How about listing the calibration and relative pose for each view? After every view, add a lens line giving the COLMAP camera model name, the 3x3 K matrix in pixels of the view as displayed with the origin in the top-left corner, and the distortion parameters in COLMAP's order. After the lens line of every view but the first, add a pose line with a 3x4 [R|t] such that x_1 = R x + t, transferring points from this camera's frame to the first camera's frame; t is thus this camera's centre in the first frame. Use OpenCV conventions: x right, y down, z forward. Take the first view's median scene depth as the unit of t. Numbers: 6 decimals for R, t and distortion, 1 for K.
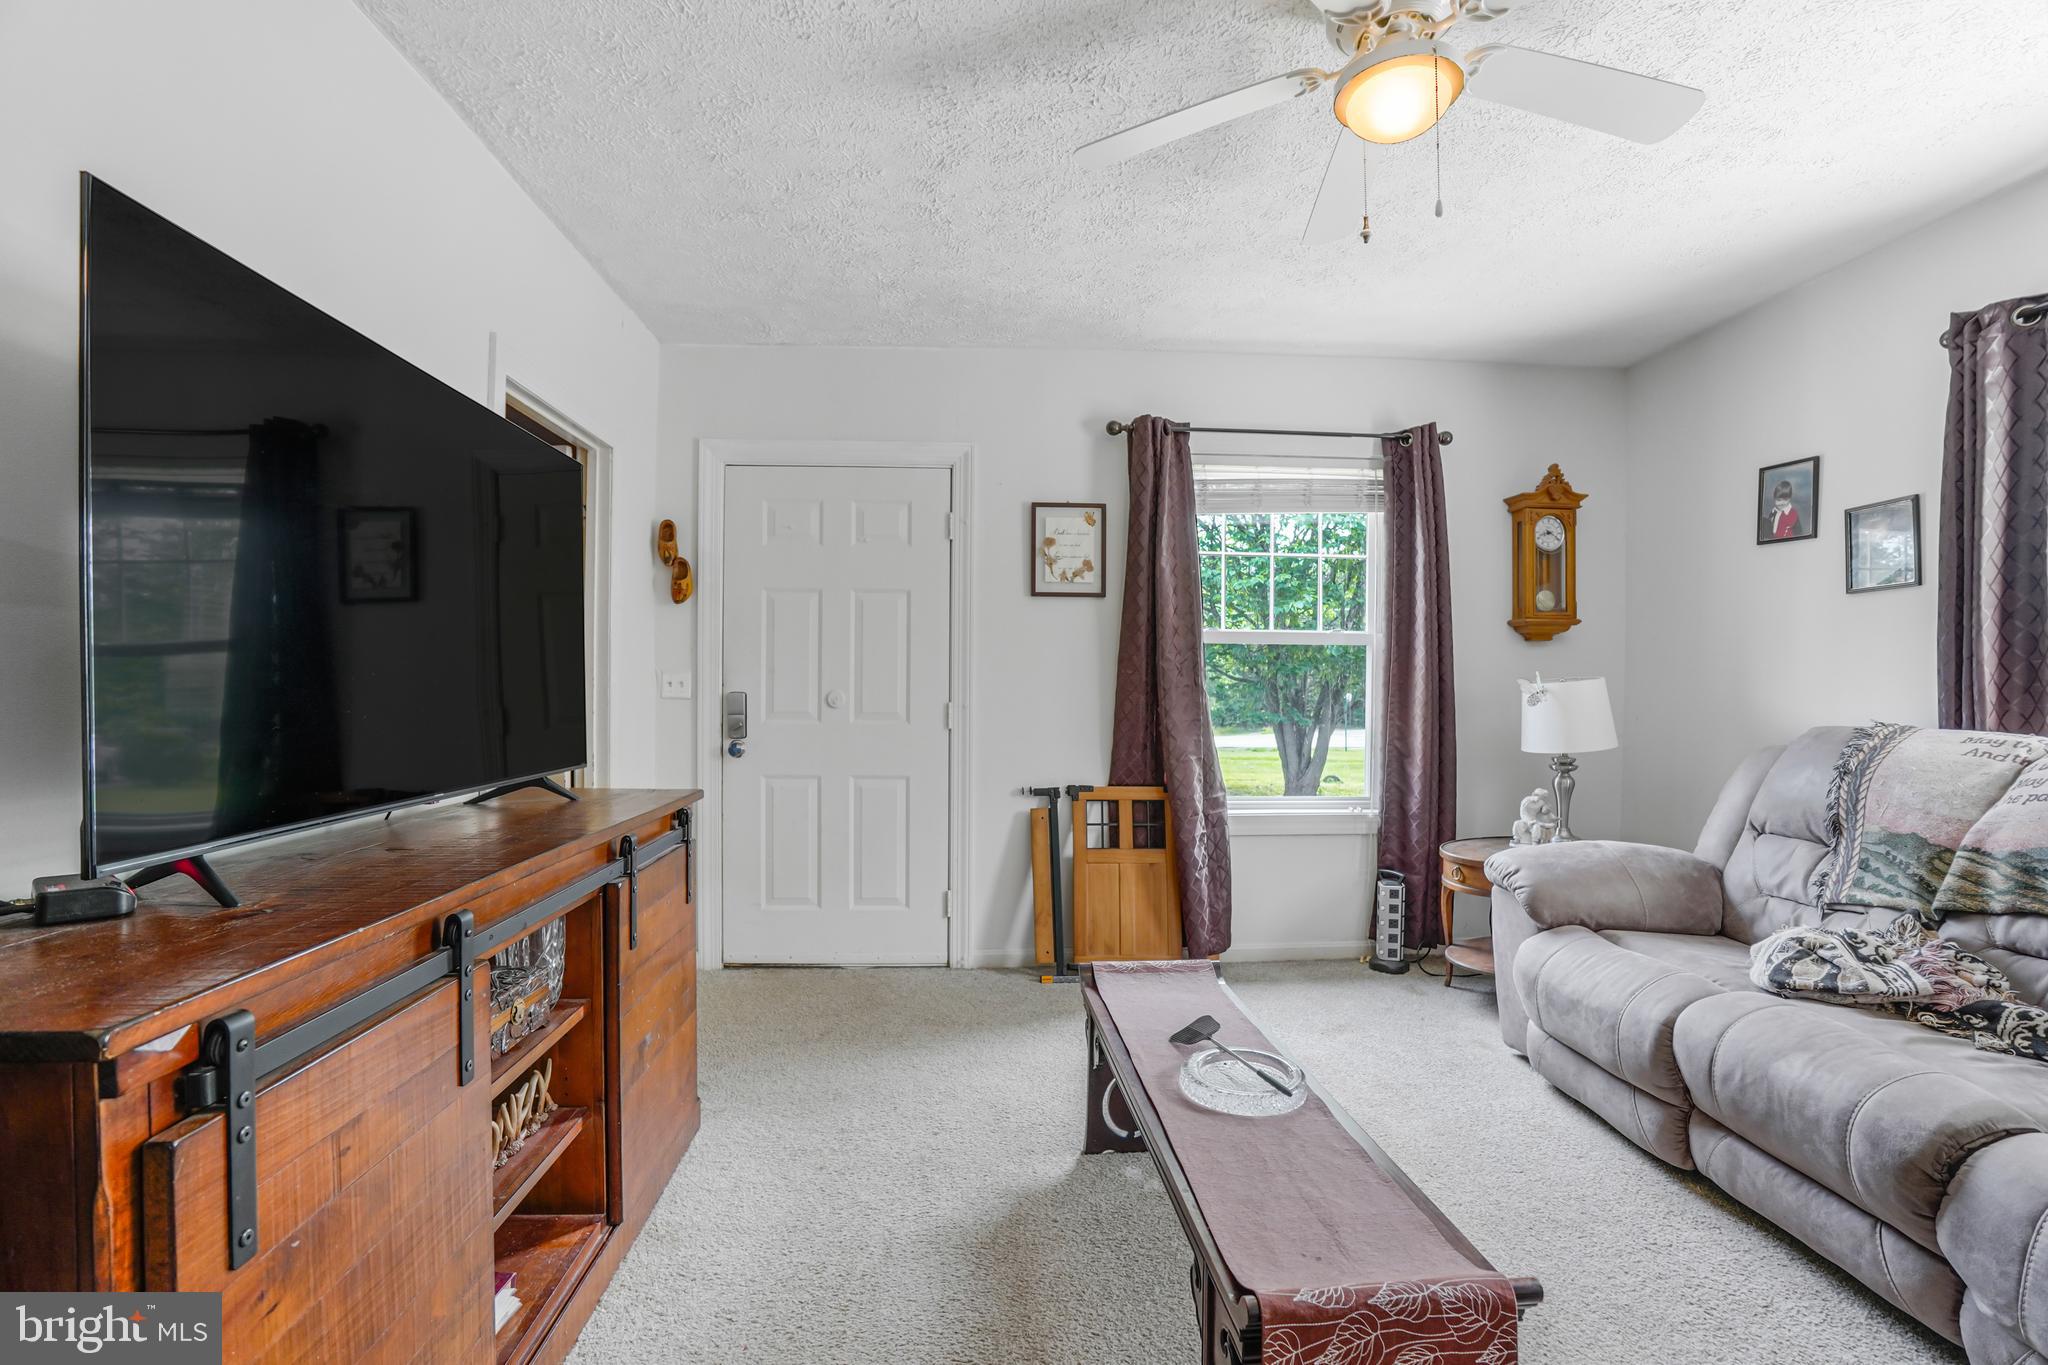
lens RADIAL K [[880.2, 0, 1032.7], [0, 880.2, 693.5], [0, 0, 1]] dist [-0.037666, 0.000334]
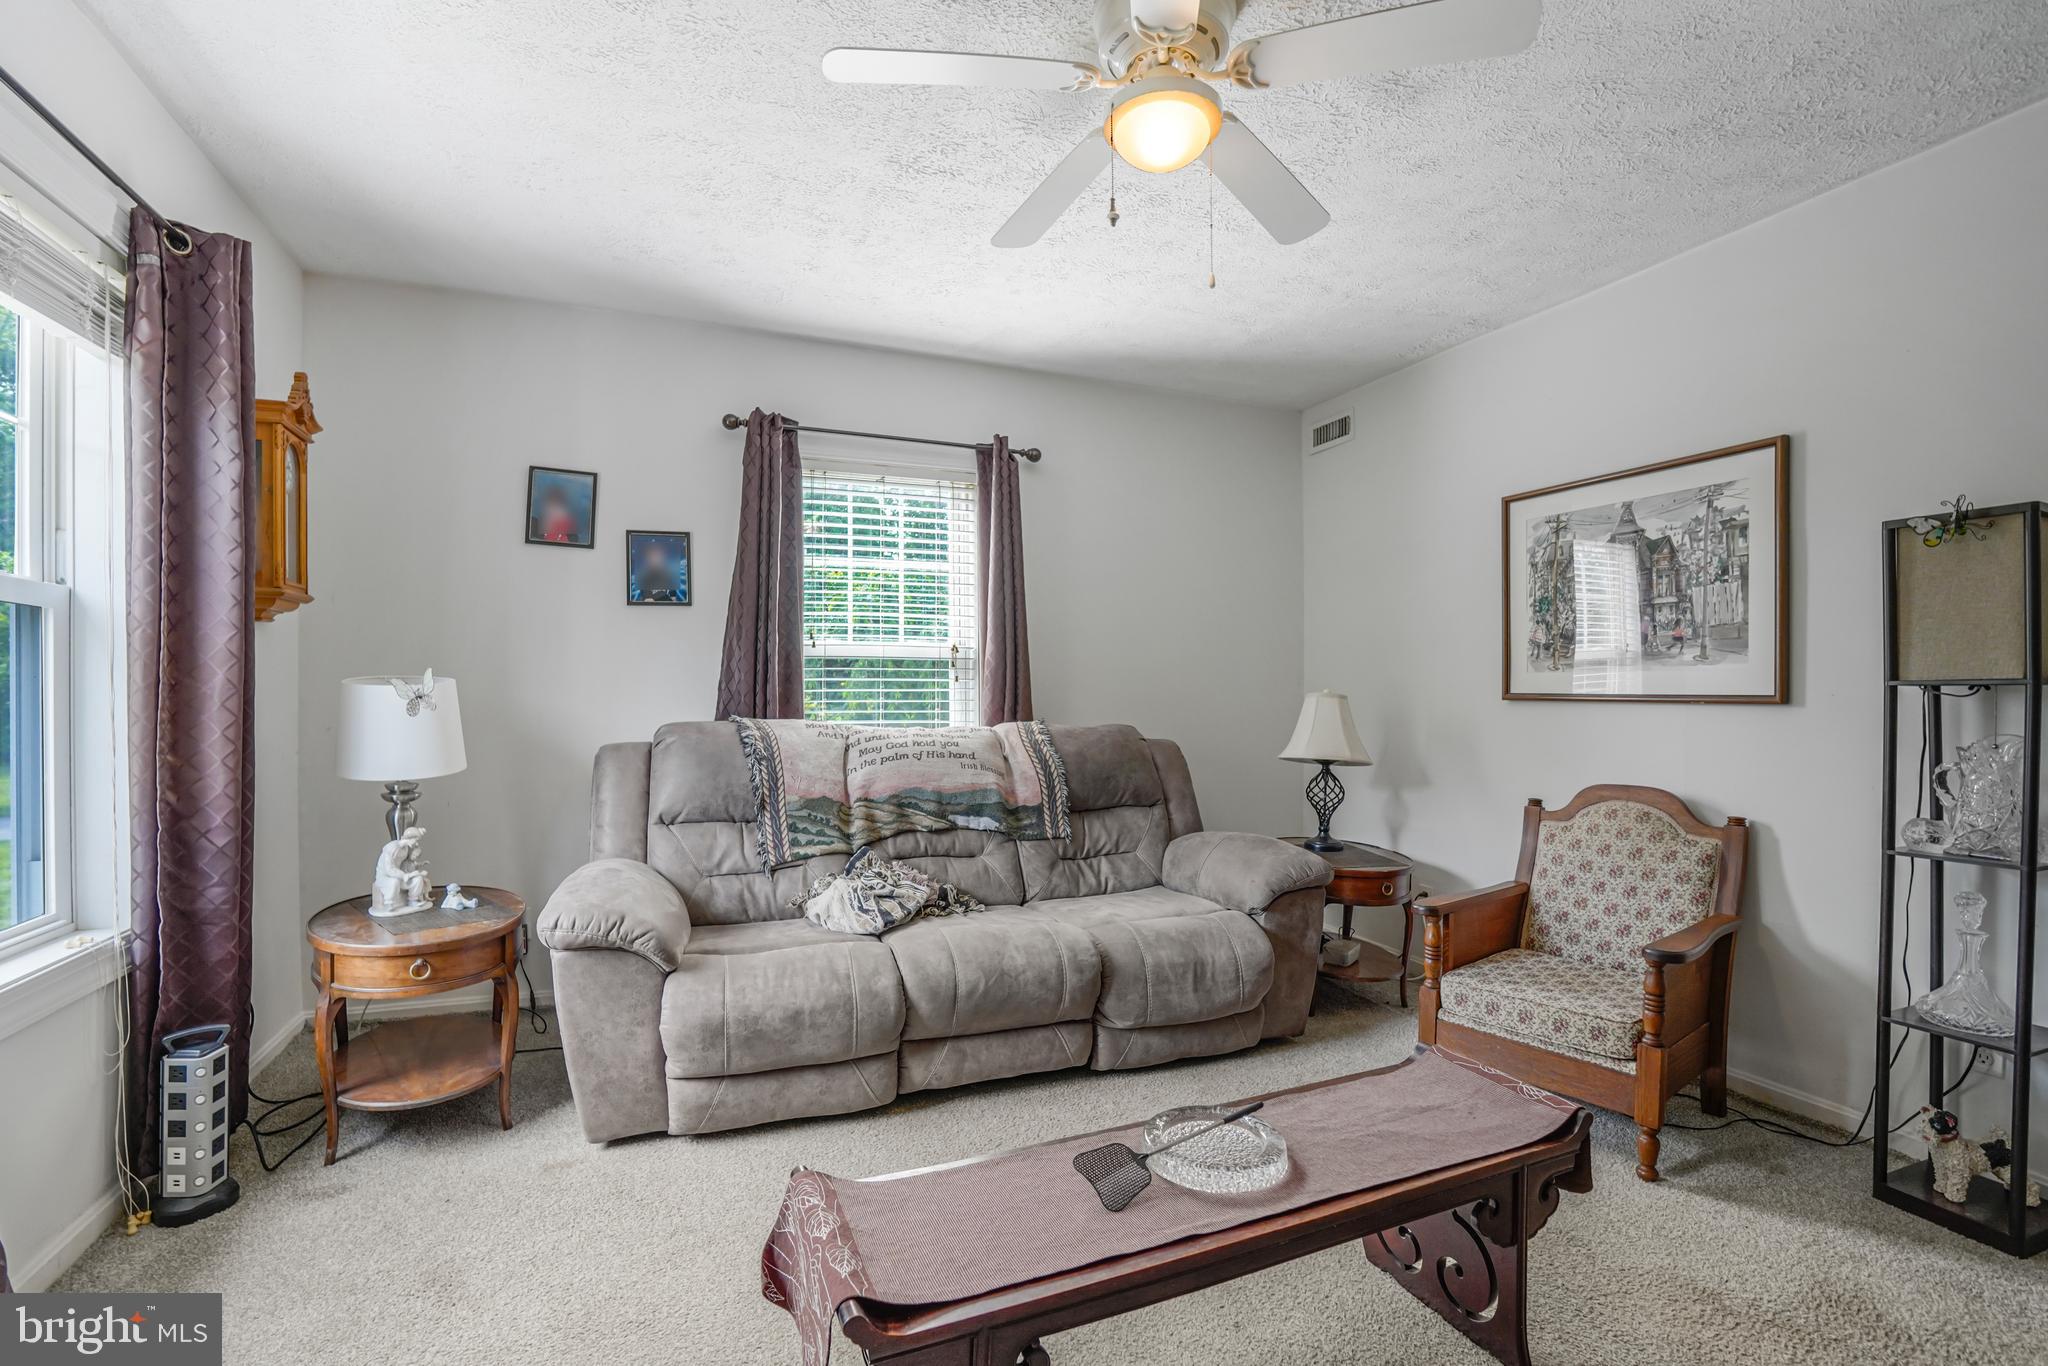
lens RADIAL K [[880.2, 0, 1032.7], [0, 880.2, 694.0], [0, 0, 1]] dist [-0.037666, 0.000334]
pose [[-0.280188, -0.015588, 0.959818, -0.385152], [0.005547, 0.999825, 0.017857, -0.021050], [-0.959929, 0.010327, -0.280053, 1.021779]]
